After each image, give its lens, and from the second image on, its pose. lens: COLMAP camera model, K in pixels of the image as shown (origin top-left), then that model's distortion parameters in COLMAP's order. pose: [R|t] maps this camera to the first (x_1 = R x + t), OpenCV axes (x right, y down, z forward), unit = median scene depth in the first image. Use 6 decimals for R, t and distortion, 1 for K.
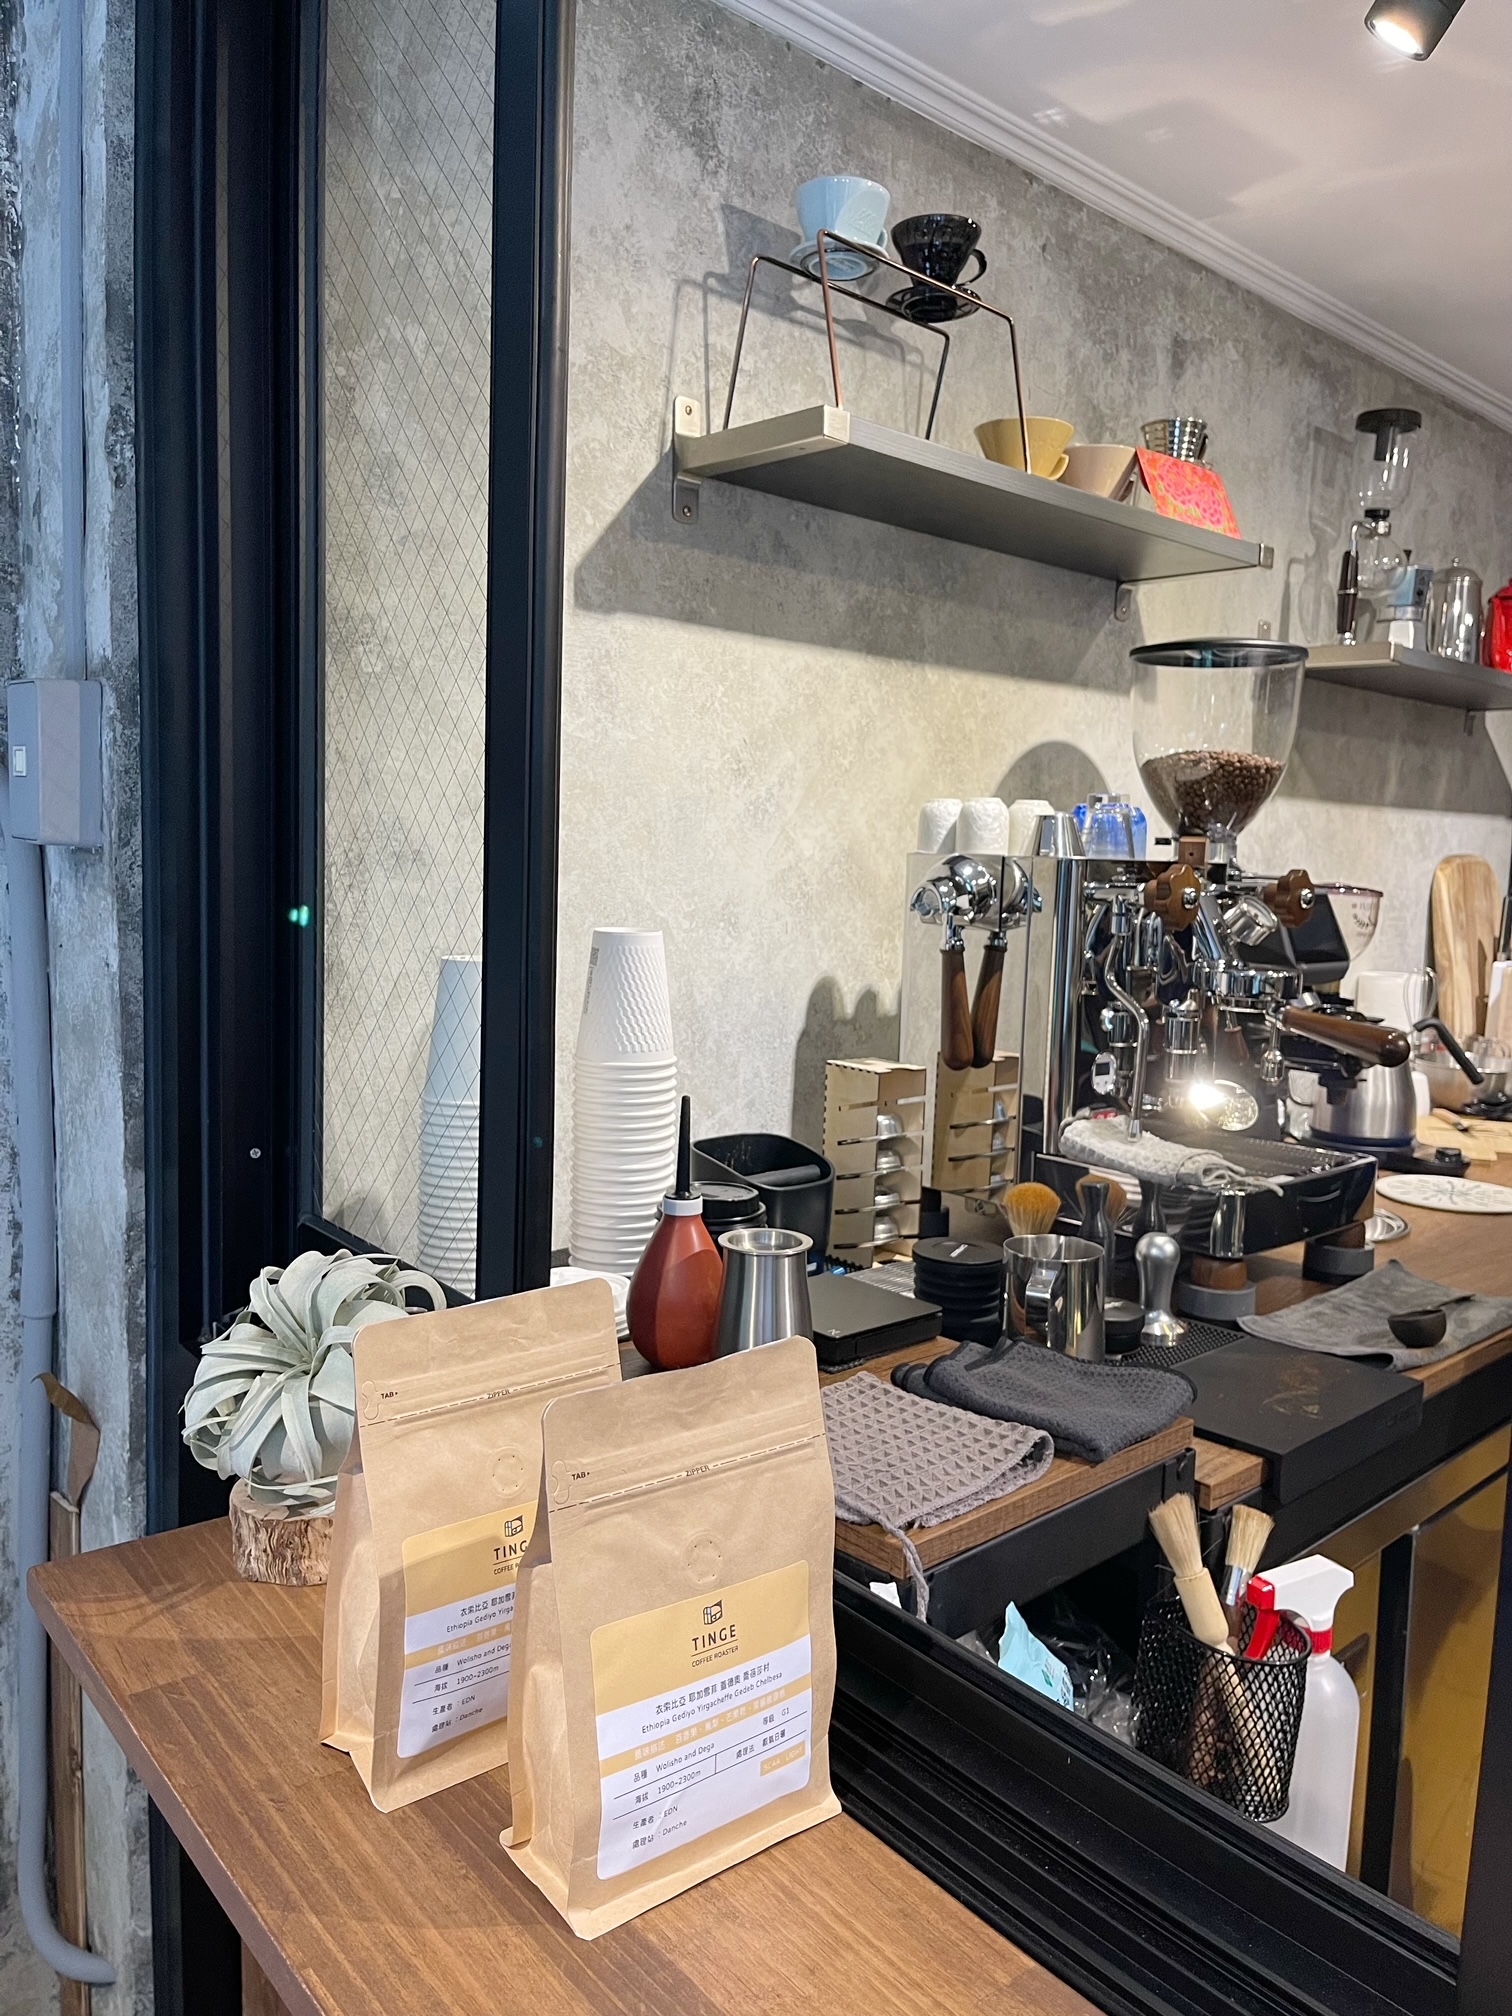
lens RADIAL K [[1440.1, 0, 754.6], [0, 1440.1, 1044.2], [0, 0, 1]] dist [0.008760, -0.003681]
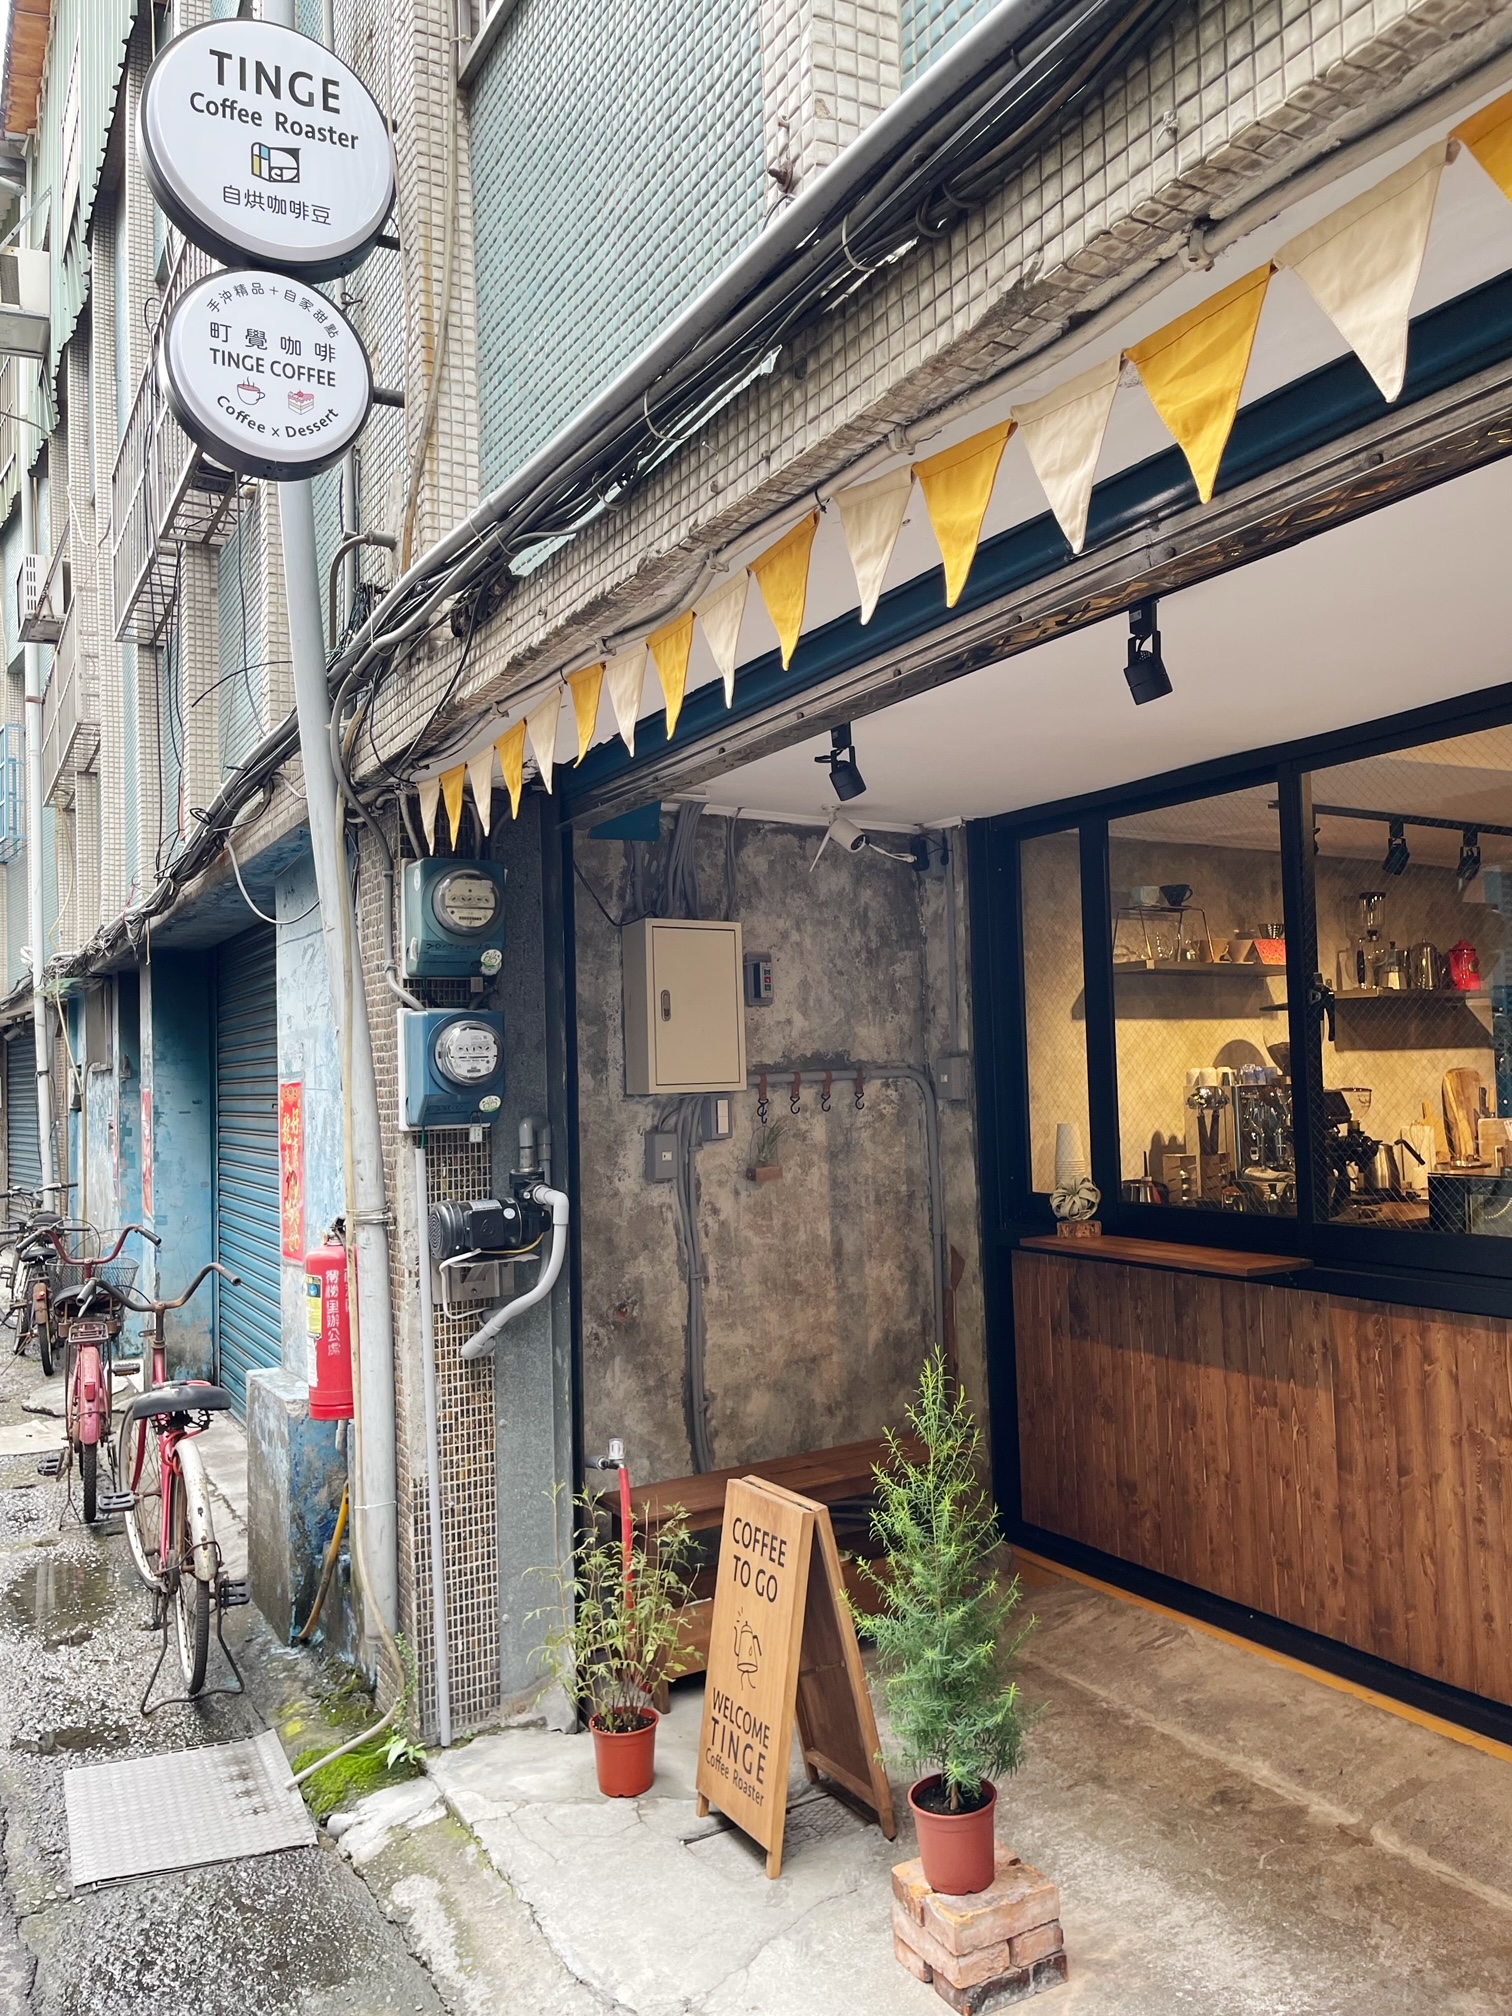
lens RADIAL K [[1456.0, 0, 756.0], [0, 1456.0, 1008.0], [0, 0, 1]] dist [0.004474, -0.067936]
pose [[0.982634, -0.067423, -0.172871, -0.224123], [0.034361, 0.981654, -0.187547, 0.235345], [0.182344, 0.178350, 0.966924, -2.045275]]
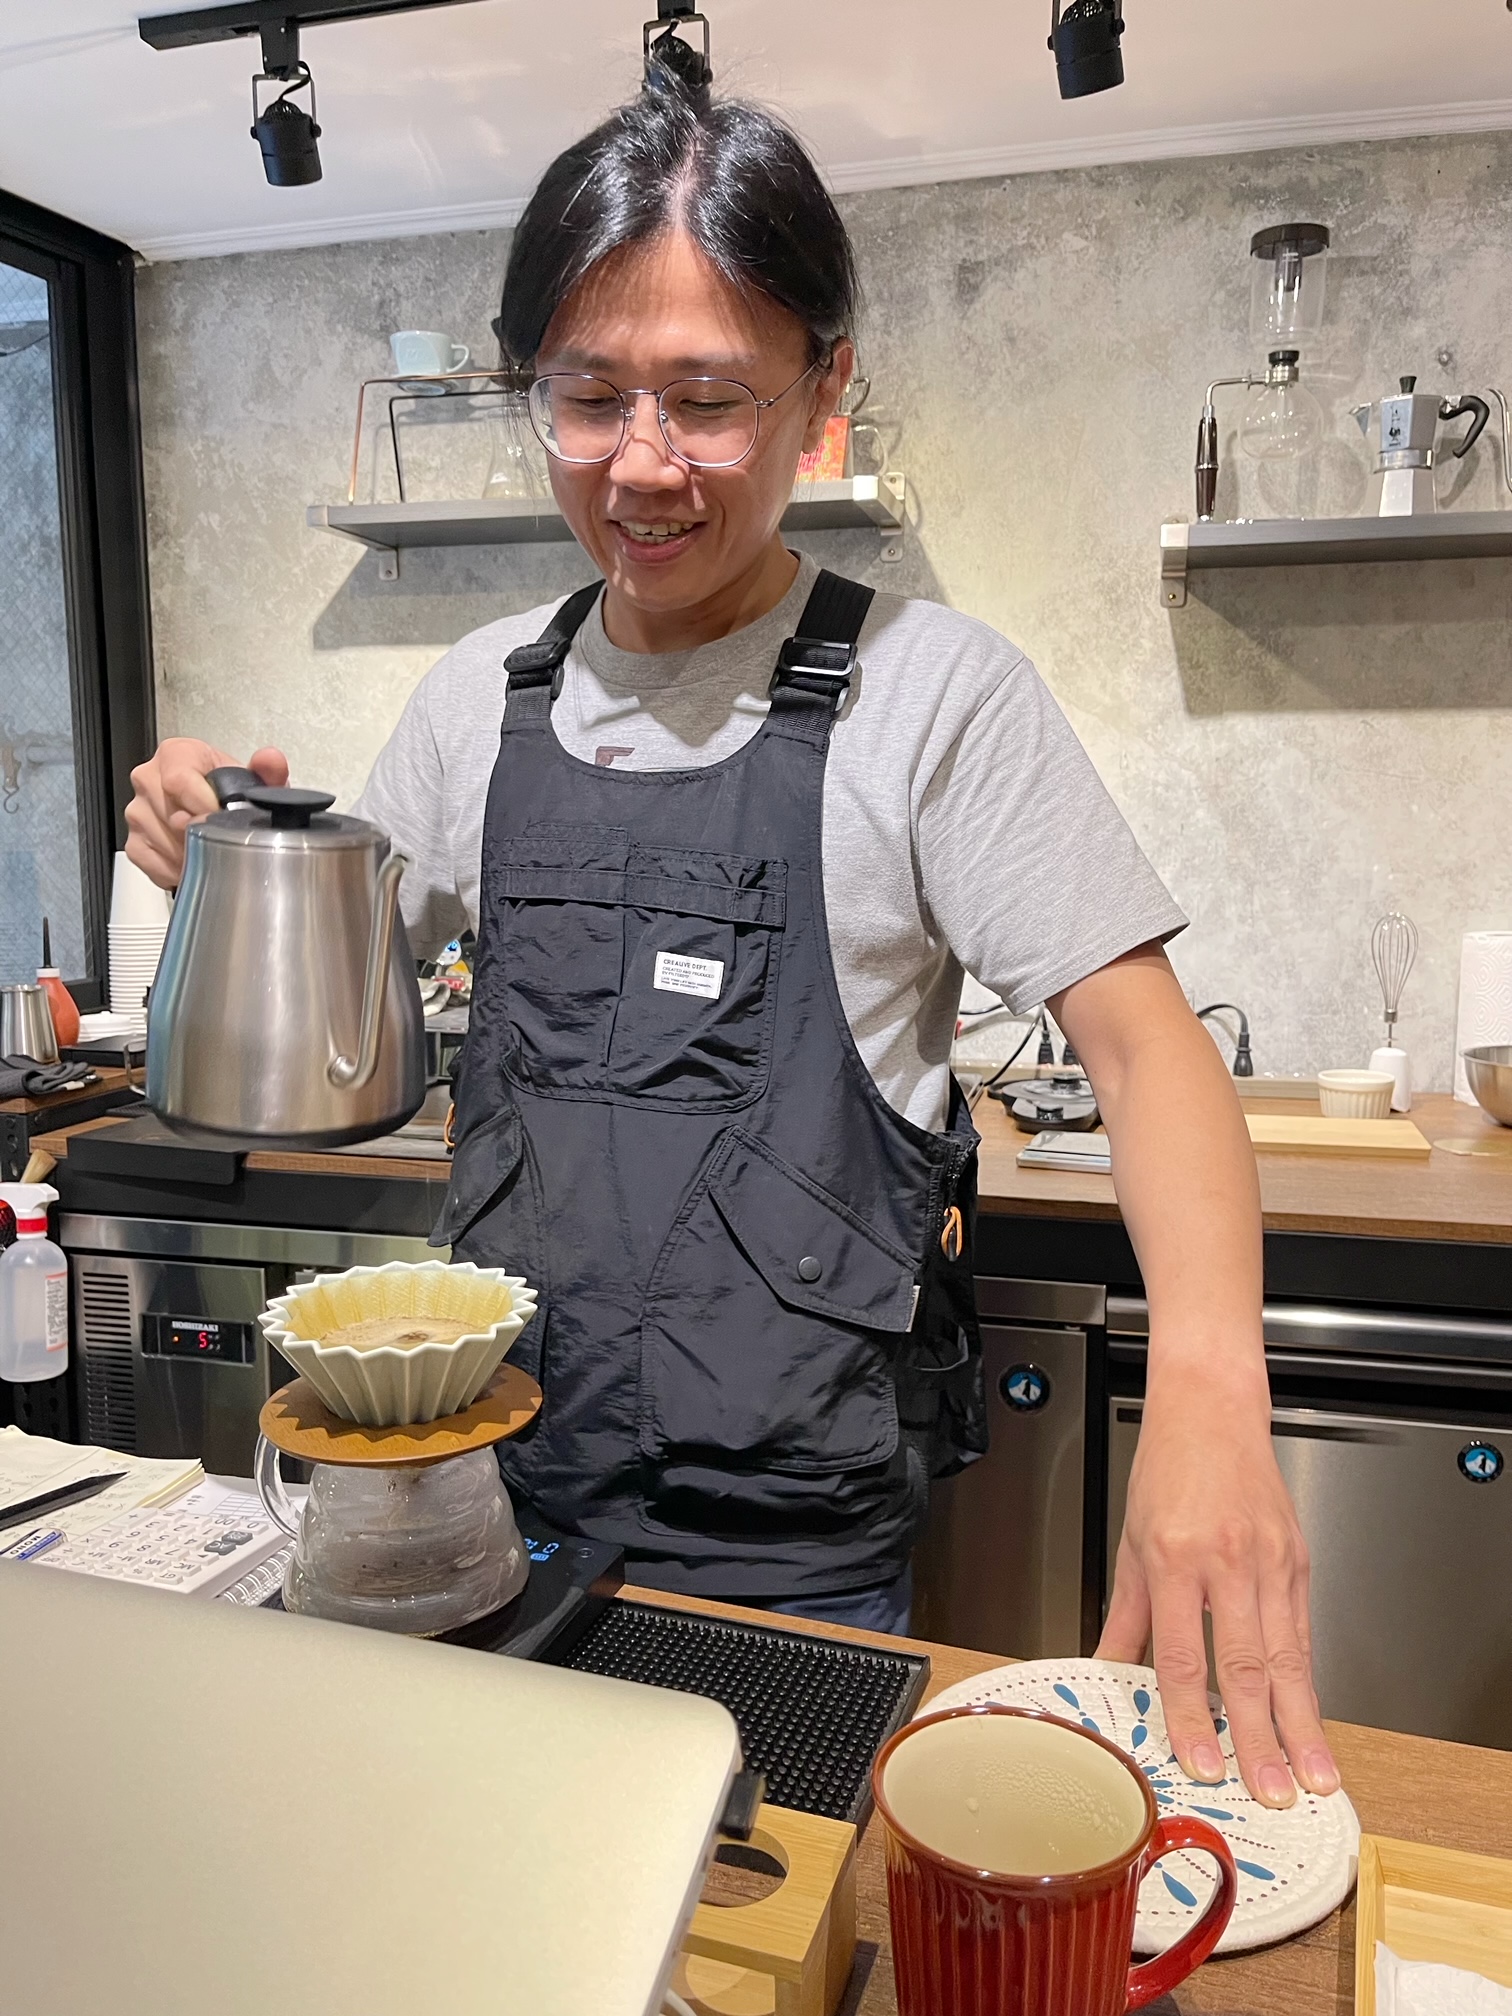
lens RADIAL K [[1440.1, 0, 754.6], [0, 1440.1, 1044.2], [0, 0, 1]] dist [0.008760, -0.003681]
pose [[0.573319, 0.103703, -0.812743, 1.350867], [-0.092286, 0.993819, 0.061708, -0.000530], [0.814118, 0.039626, 0.579345, 0.405393]]
